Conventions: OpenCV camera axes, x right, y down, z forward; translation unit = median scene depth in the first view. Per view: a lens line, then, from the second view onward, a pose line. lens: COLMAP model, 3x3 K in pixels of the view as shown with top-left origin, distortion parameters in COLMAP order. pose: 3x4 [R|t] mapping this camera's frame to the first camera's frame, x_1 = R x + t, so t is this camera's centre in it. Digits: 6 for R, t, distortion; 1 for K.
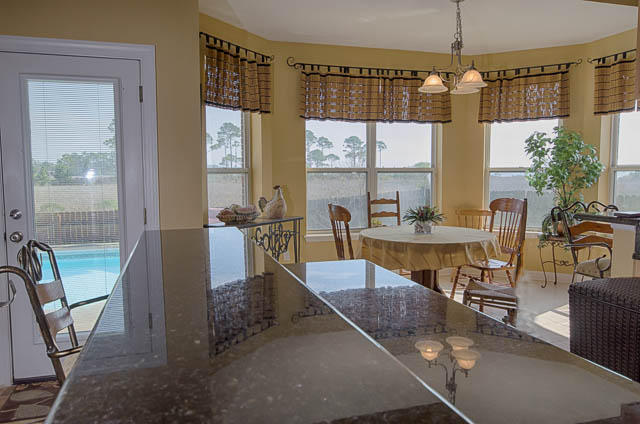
lens RADIAL K [[494.7, 0, 322.1], [0, 494.7, 209.7], [0, 0, 1]] dist [0.009121, 0.001567]
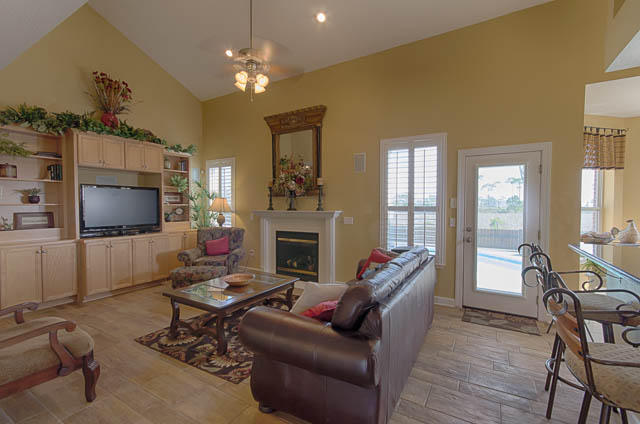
lens RADIAL K [[285.0, 0, 323.3], [0, 285.0, 213.5], [0, 0, 1]] dist [0.010524, -0.000741]
pose [[0.674875, 0.024580, -0.737522, -0.070954], [-0.059895, 0.997972, -0.021547, 0.003372], [0.735497, 0.058715, 0.674979, -0.182235]]
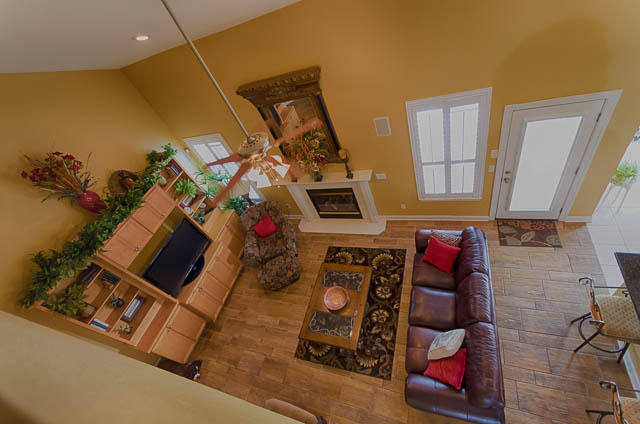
lens RADIAL K [[285.0, 0, 322.5], [0, 285.0, 213.1], [0, 0, 1]] dist [0.010524, -0.000741]
pose [[0.783066, 0.233937, -0.576265, -0.269936], [0.284057, 0.689749, 0.666001, -0.543266], [0.553281, -0.685215, 0.473667, -0.125924]]
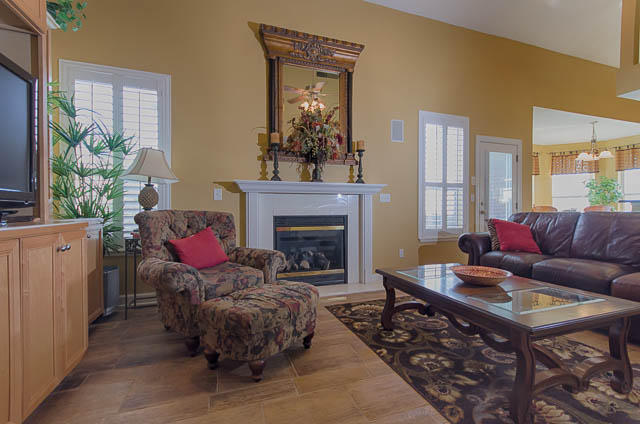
lens RADIAL K [[285.0, 0, 324.1], [0, 285.0, 211.4], [0, 0, 1]] dist [0.010524, -0.000741]
pose [[0.999062, 0.000642, 0.043291, -0.835900], [0.002652, 0.997105, -0.075988, 0.089265], [-0.043215, 0.076031, 0.996169, -0.244561]]
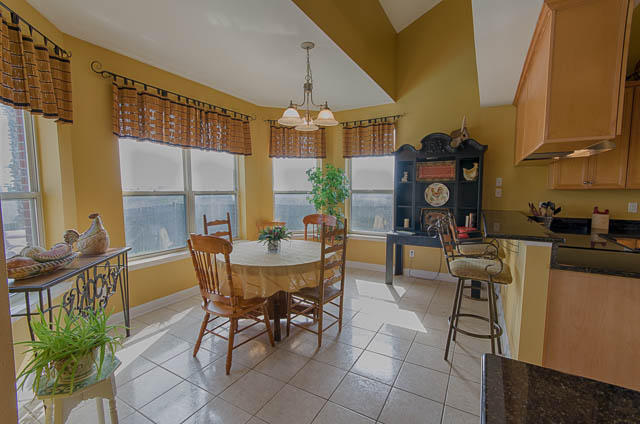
lens RADIAL K [[285.0, 0, 322.2], [0, 285.0, 211.7], [0, 0, 1]] dist [0.010524, -0.000741]
pose [[0.730749, -0.051104, 0.680730, -0.127881], [0.051411, 0.998482, 0.019770, -0.039615], [-0.680707, 0.020550, 0.732267, 0.374470]]
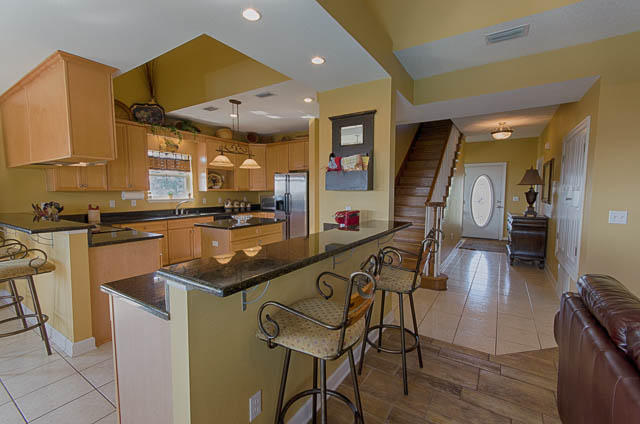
lens RADIAL K [[285.0, 0, 318.9], [0, 285.0, 212.2], [0, 0, 1]] dist [0.010524, -0.000741]
pose [[-0.631013, -0.055628, 0.773776, -0.302329], [0.063024, 0.990453, 0.122601, -0.044464], [-0.773208, 0.126129, -0.621482, 0.431181]]
